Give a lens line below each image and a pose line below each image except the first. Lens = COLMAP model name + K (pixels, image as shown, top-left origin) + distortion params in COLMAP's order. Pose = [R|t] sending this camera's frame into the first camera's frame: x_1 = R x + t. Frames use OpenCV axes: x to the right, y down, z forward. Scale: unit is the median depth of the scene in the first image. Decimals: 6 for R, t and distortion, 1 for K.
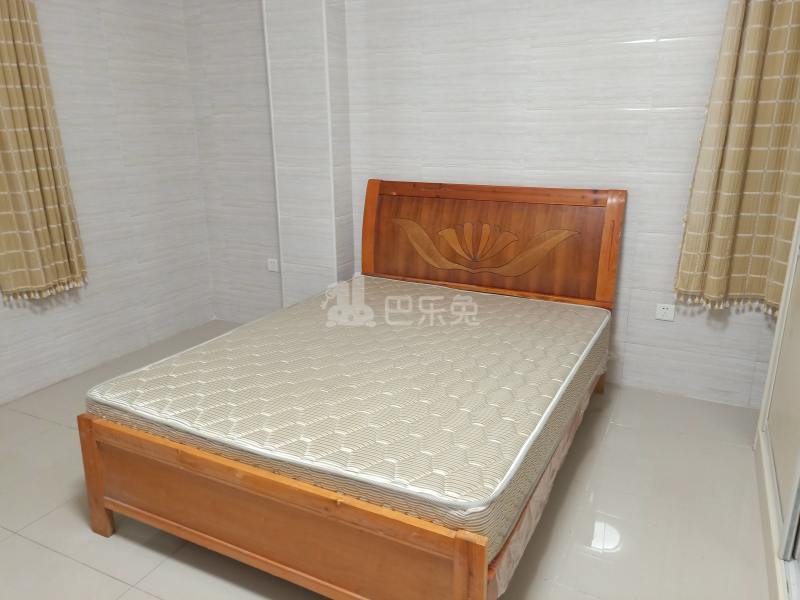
lens RADIAL K [[607.9, 0, 404.5], [0, 607.9, 296.8], [0, 0, 1]] dist [0.080193, -0.057790]
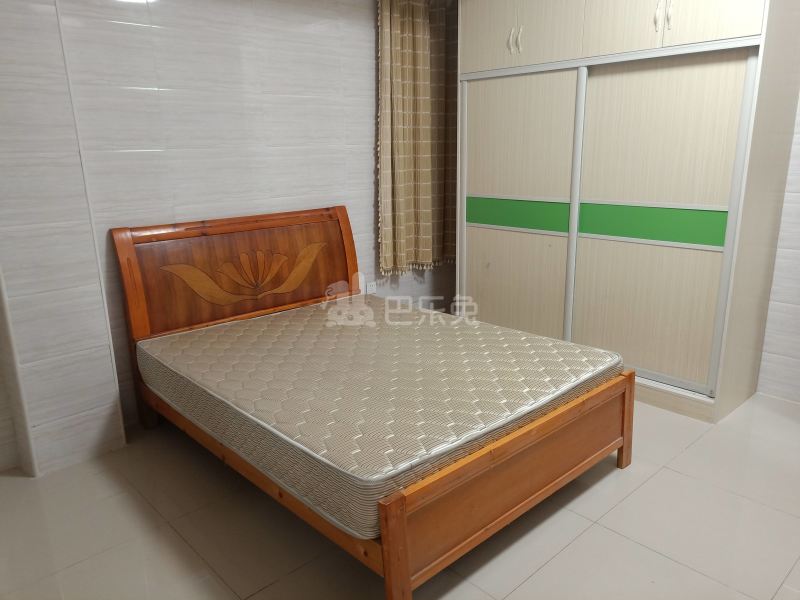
lens RADIAL K [[597.5, 0, 400.0], [0, 597.5, 300.0], [0, 0, 1]] dist [0.052085, -0.007529]
pose [[0.342540, -0.237469, 0.908997, -0.773637], [0.284269, 0.948374, 0.140634, -0.117662], [-0.895465, 0.210227, 0.392361, 0.389030]]
